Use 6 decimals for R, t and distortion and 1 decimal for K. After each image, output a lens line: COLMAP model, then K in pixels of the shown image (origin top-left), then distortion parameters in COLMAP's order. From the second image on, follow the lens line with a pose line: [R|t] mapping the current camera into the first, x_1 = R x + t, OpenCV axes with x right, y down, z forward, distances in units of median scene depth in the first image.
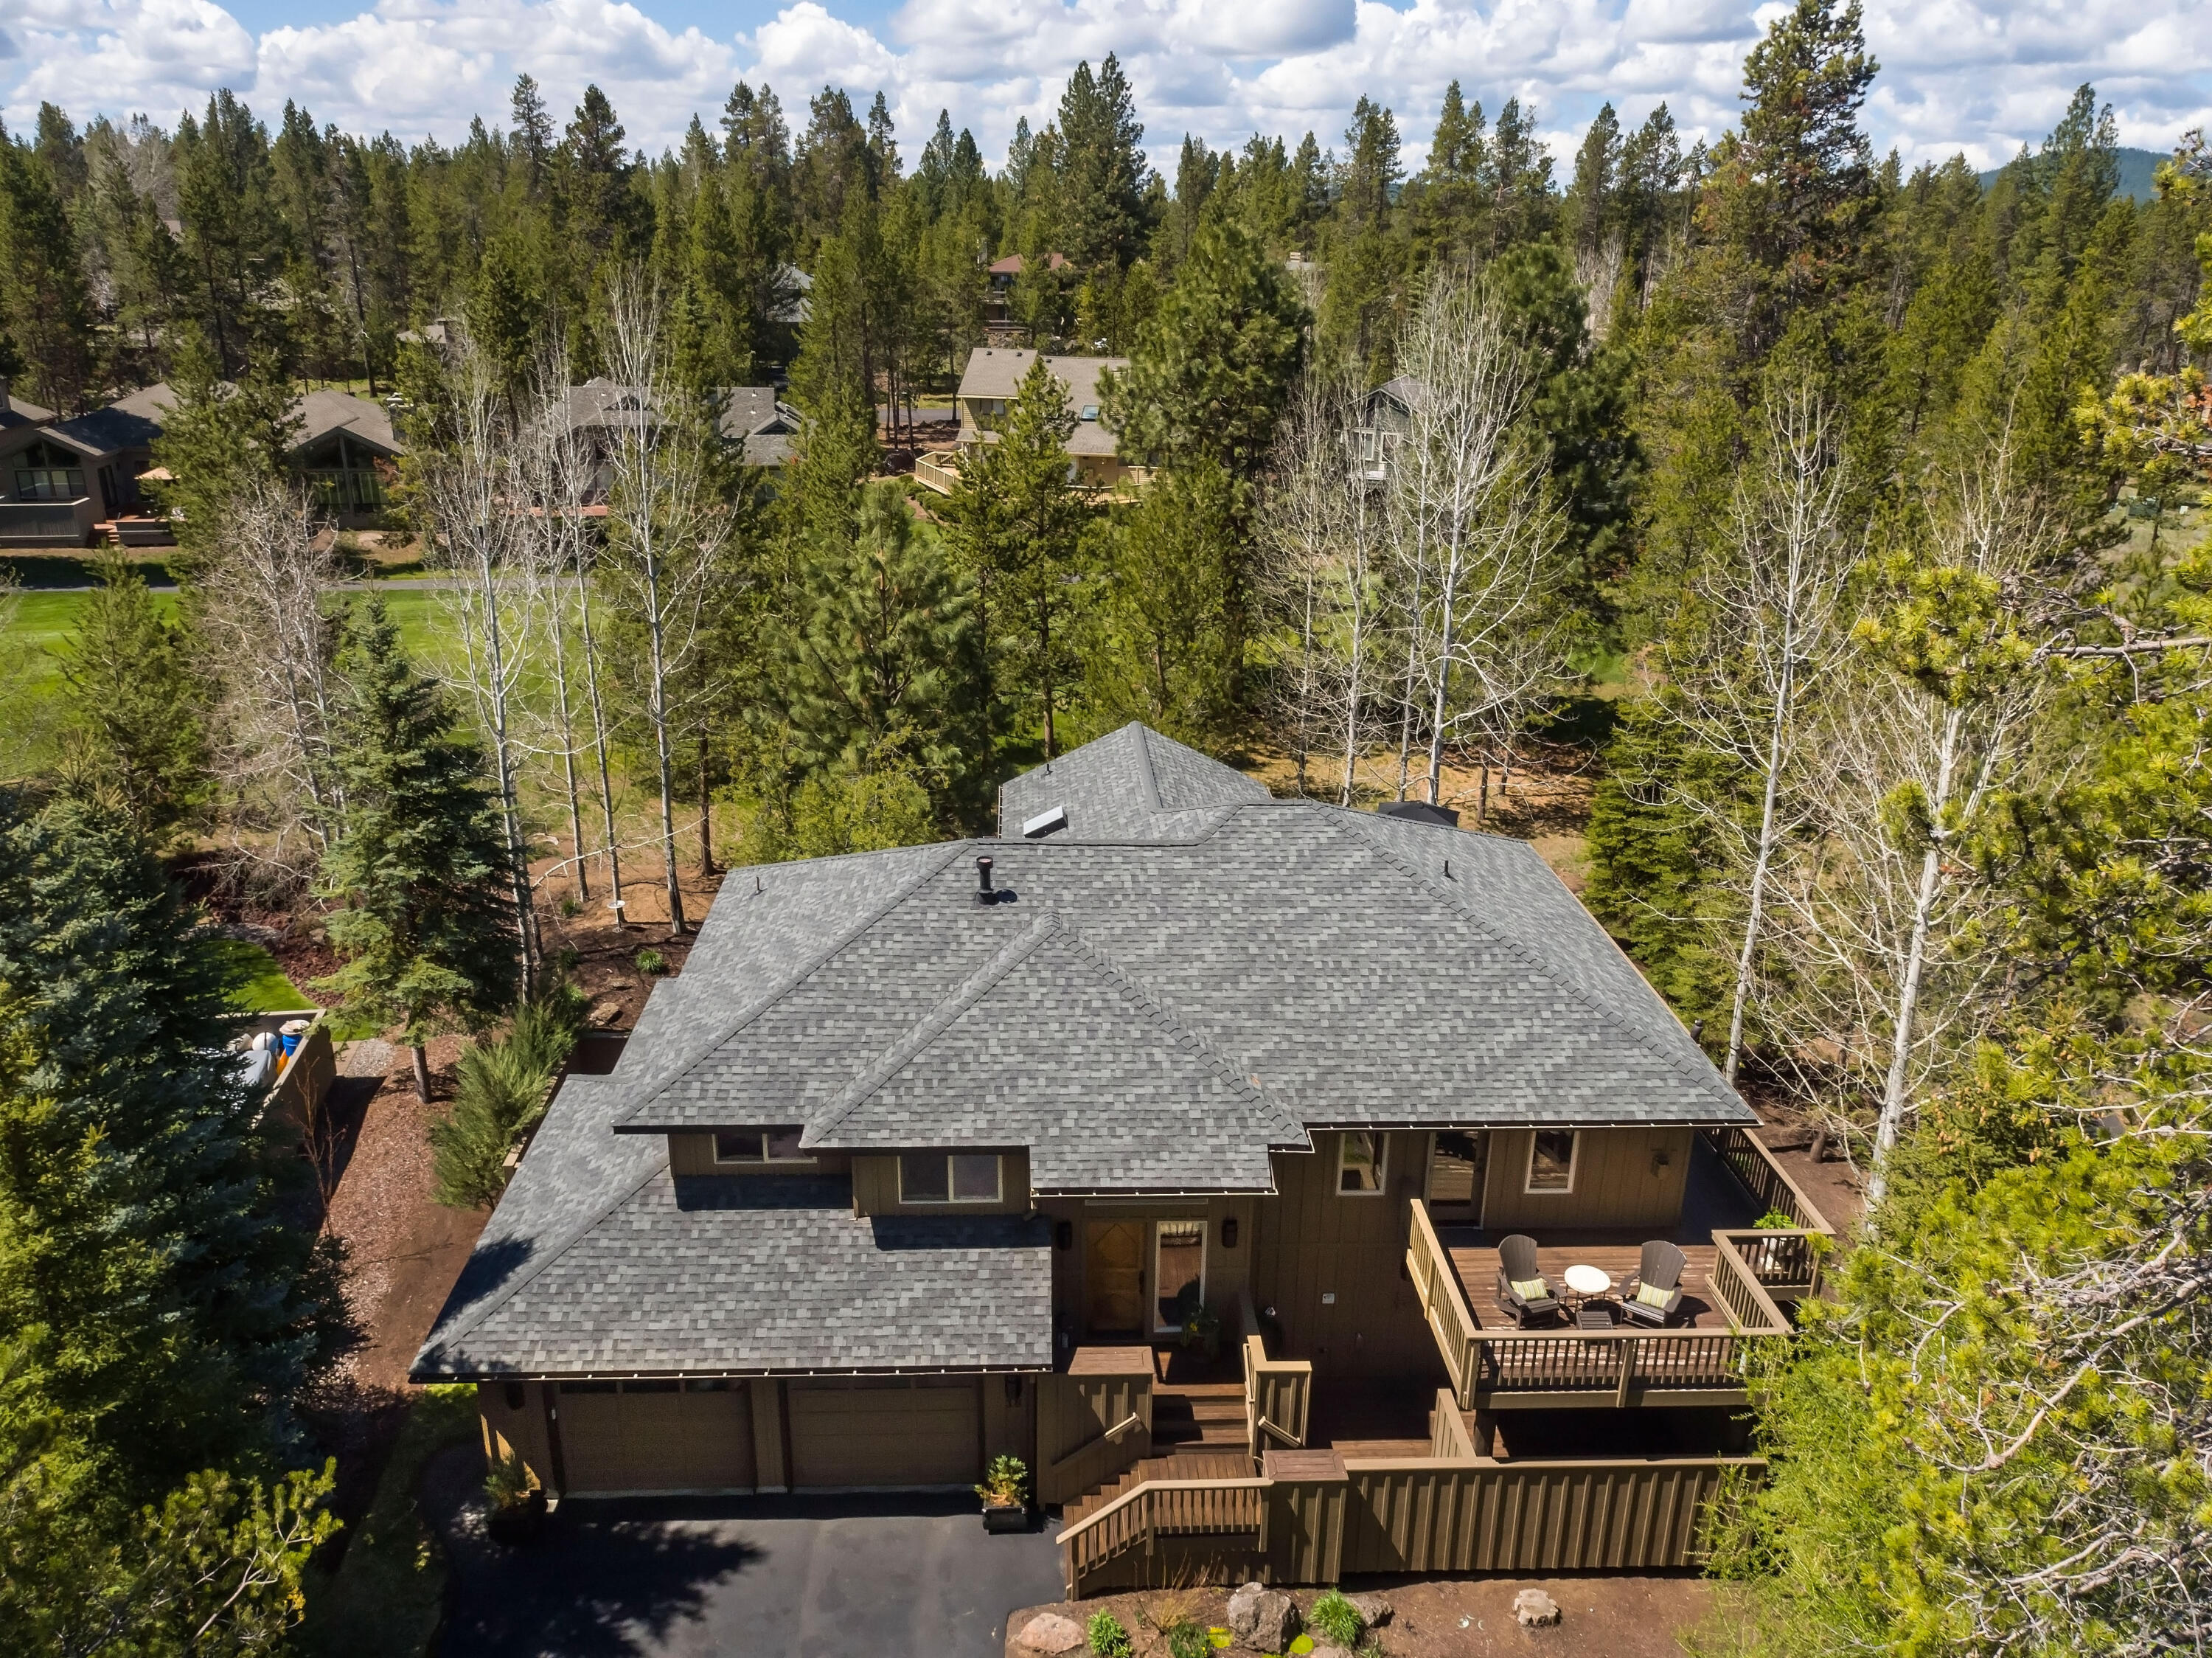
lens RADIAL K [[1643.9, 0, 1045.3], [0, 1643.9, 800.6], [0, 0, 1]] dist [0.002757, -0.000624]
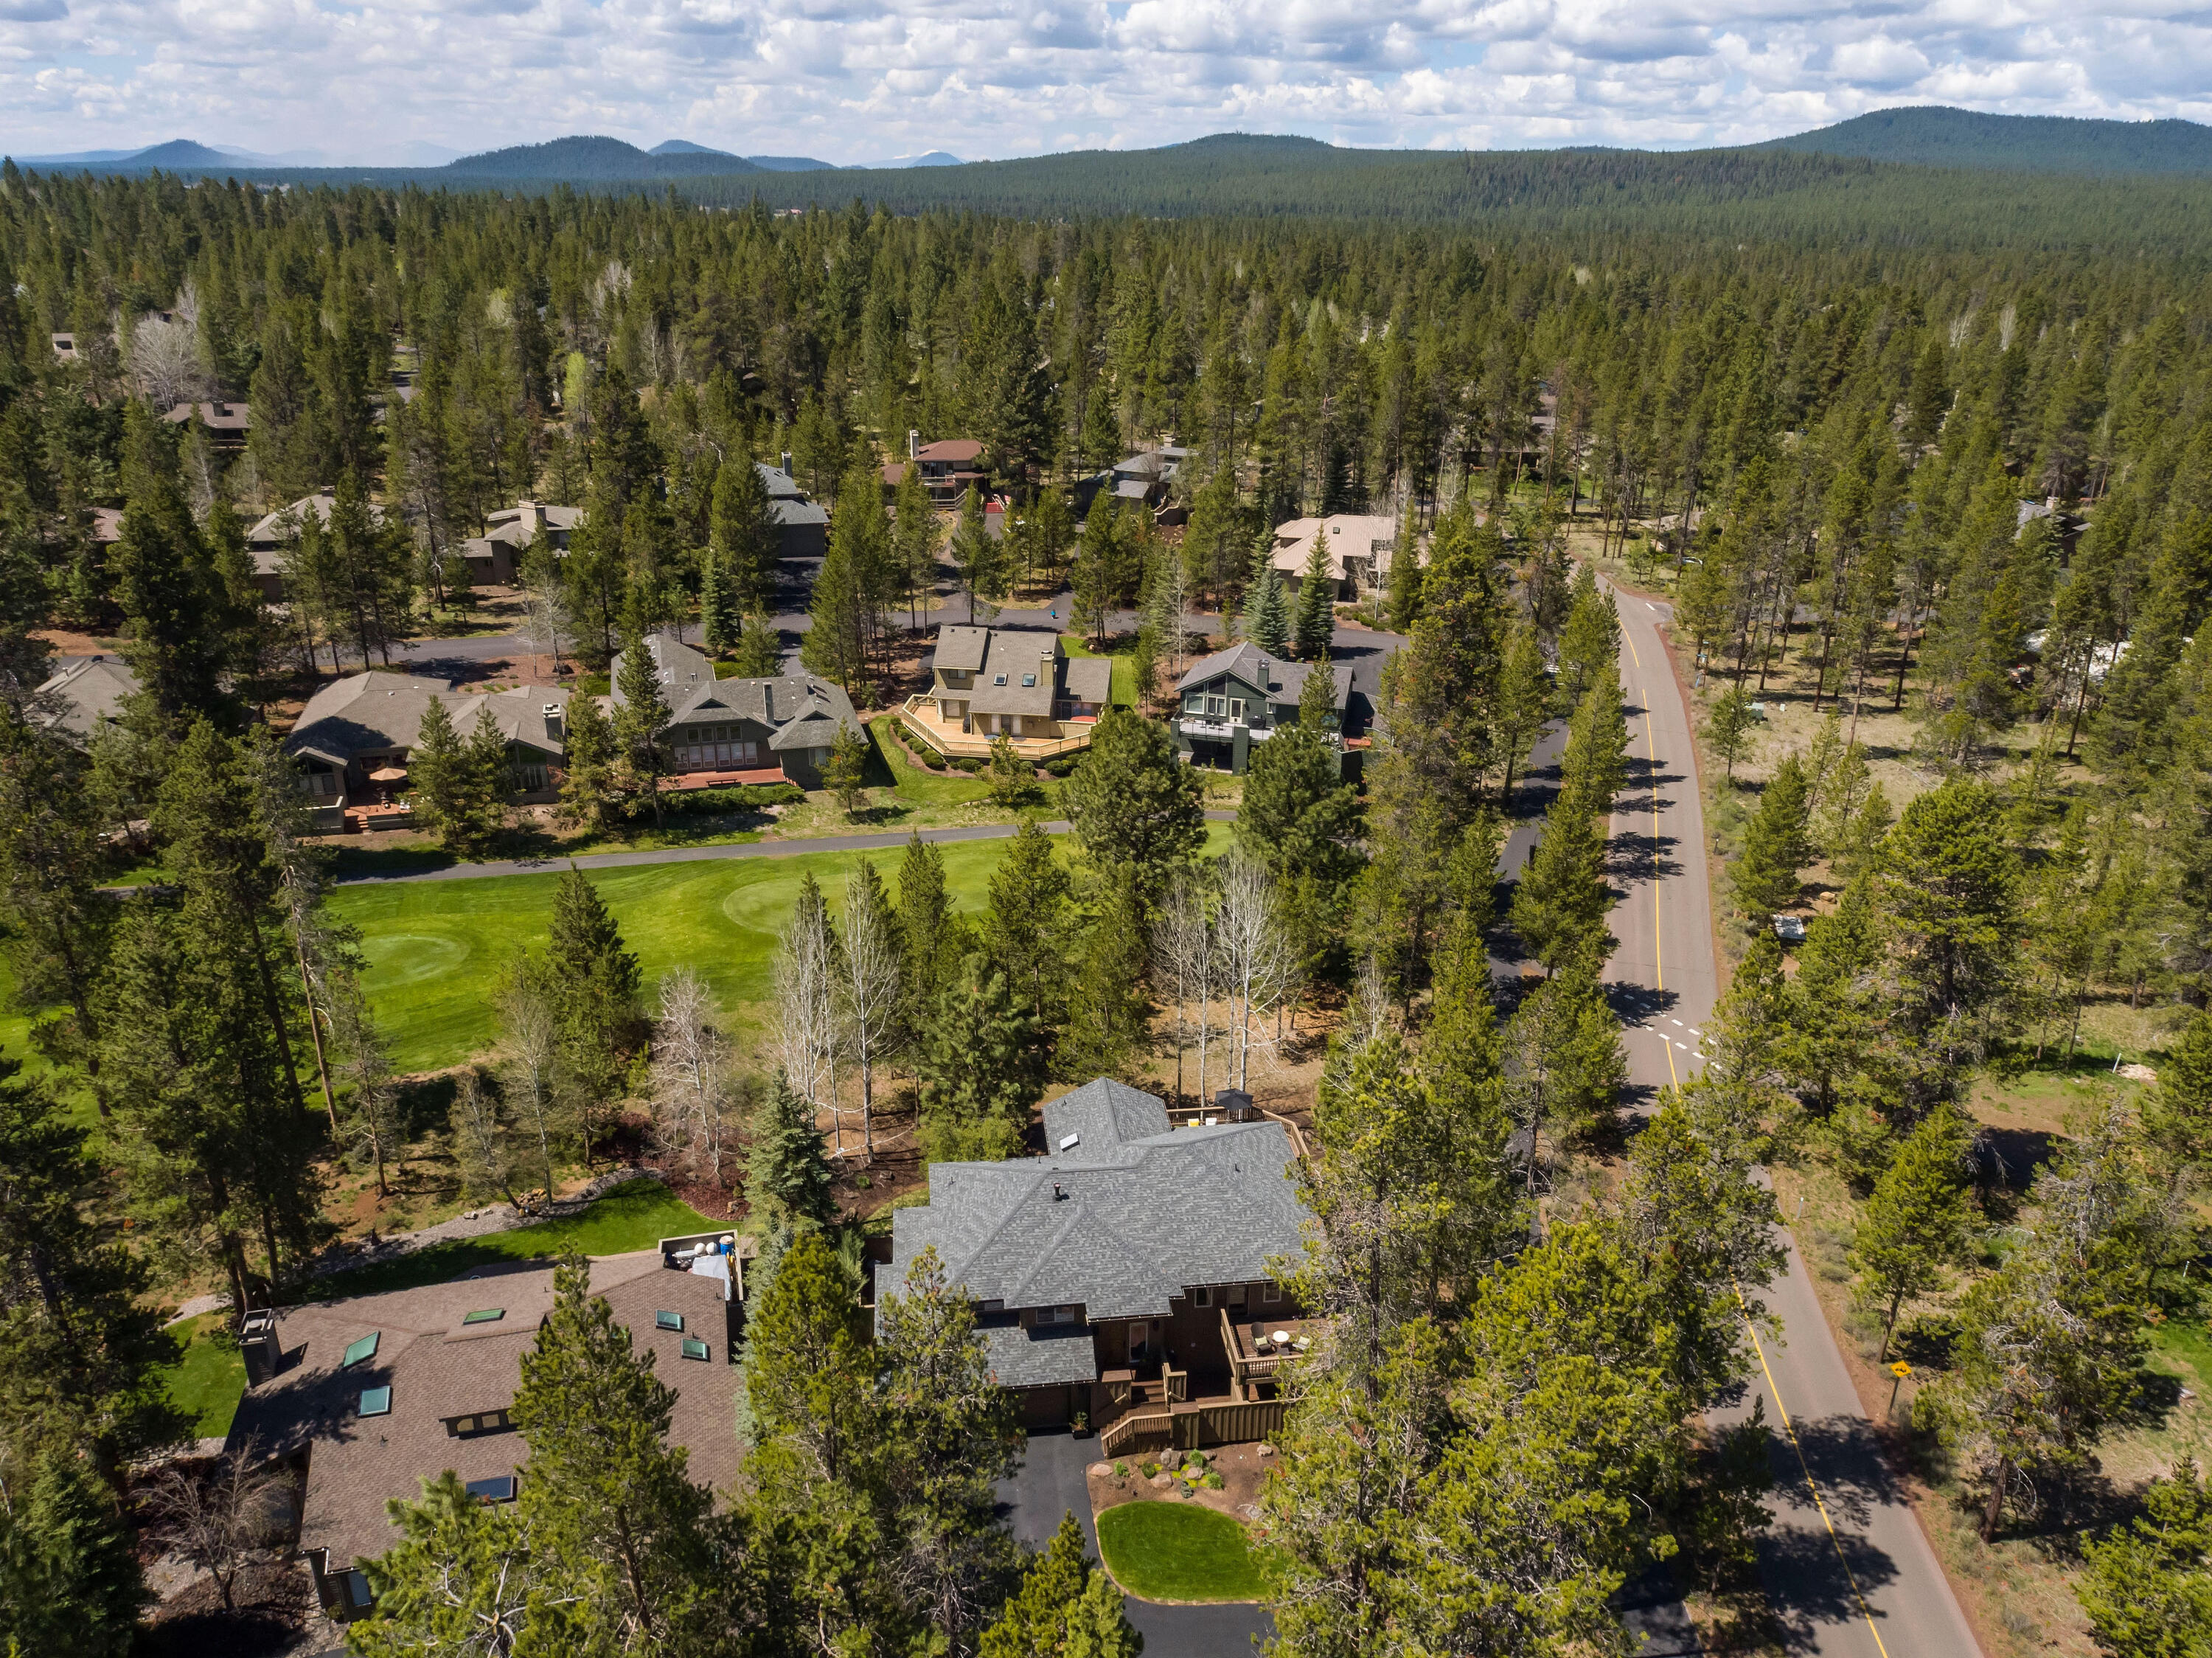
lens RADIAL K [[1643.9, 0, 1071.1], [0, 1643.9, 799.2], [0, 0, 1]] dist [0.002757, -0.000624]
pose [[0.996052, -0.038652, 0.079910, -0.221556], [0.036474, 0.998927, 0.028532, -0.722276], [-0.080927, -0.025505, 0.996394, -1.758409]]
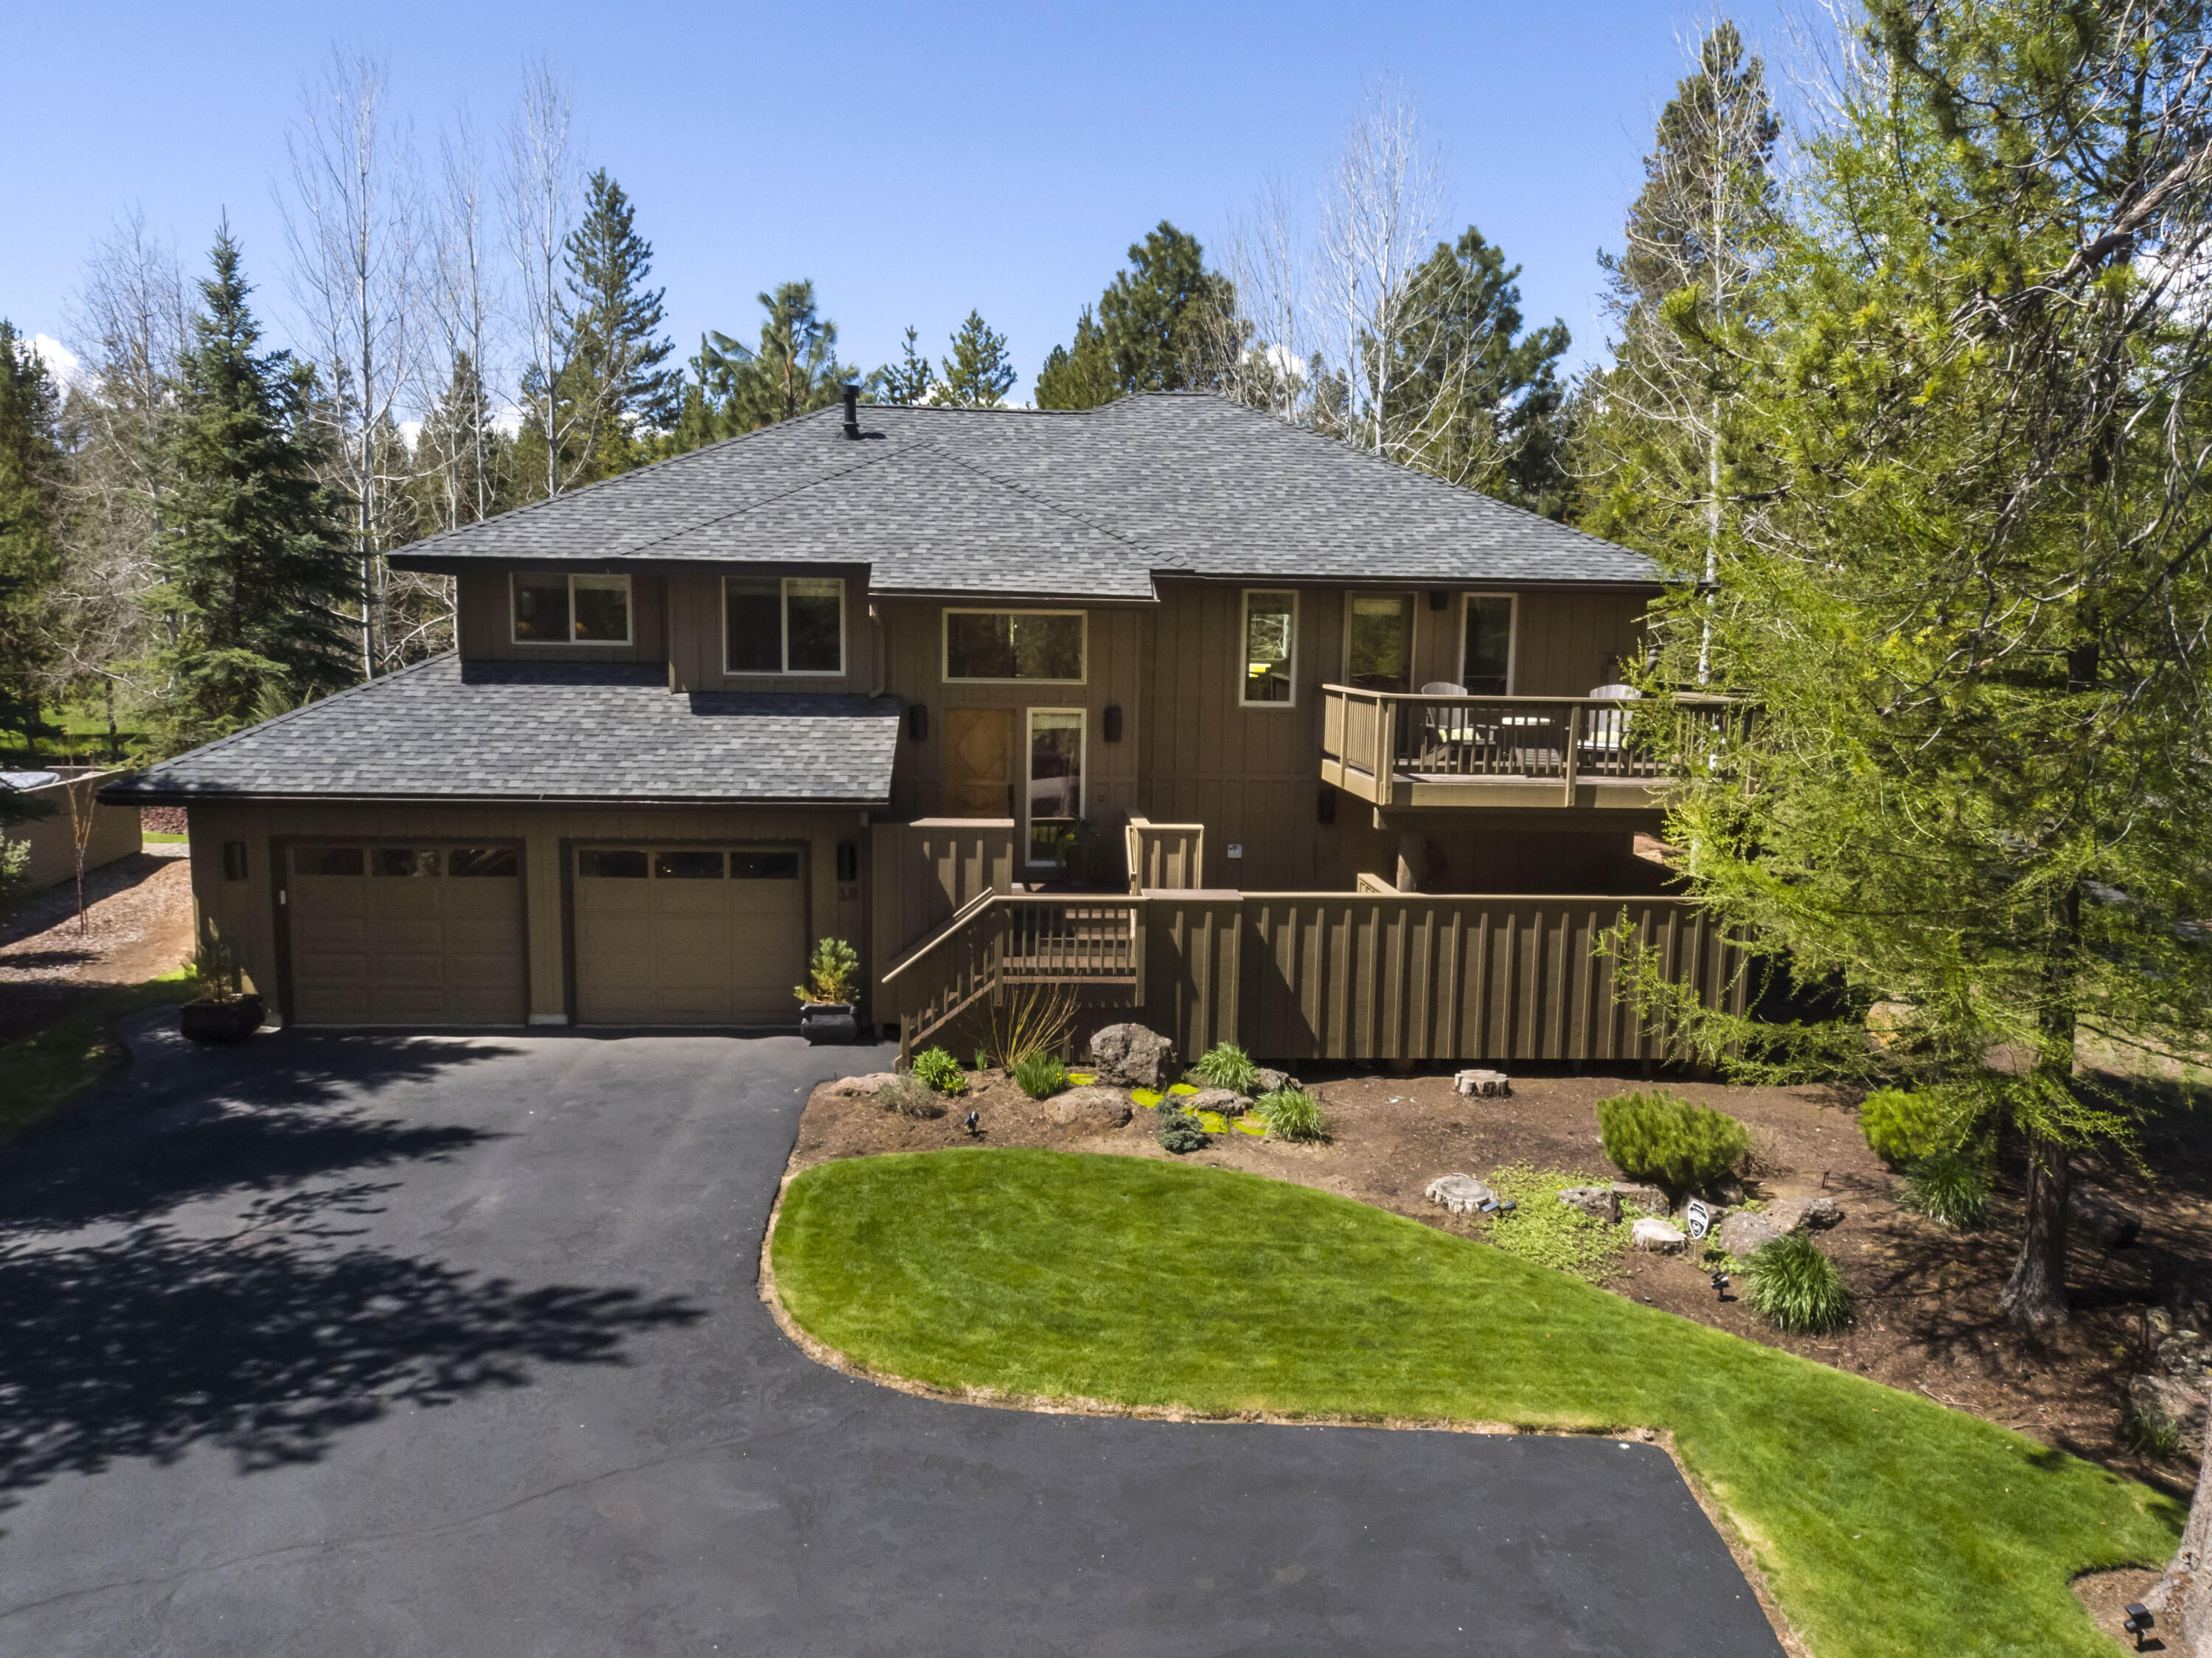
lens RADIAL K [[1643.9, 0, 1057.7], [0, 1643.9, 763.9], [0, 0, 1]] dist [0.002757, -0.000624]
pose [[0.999742, 0.013280, 0.018421, 0.071167], [-0.009016, 0.976626, -0.214756, 0.483900], [-0.020842, 0.214534, 0.976494, 0.179927]]
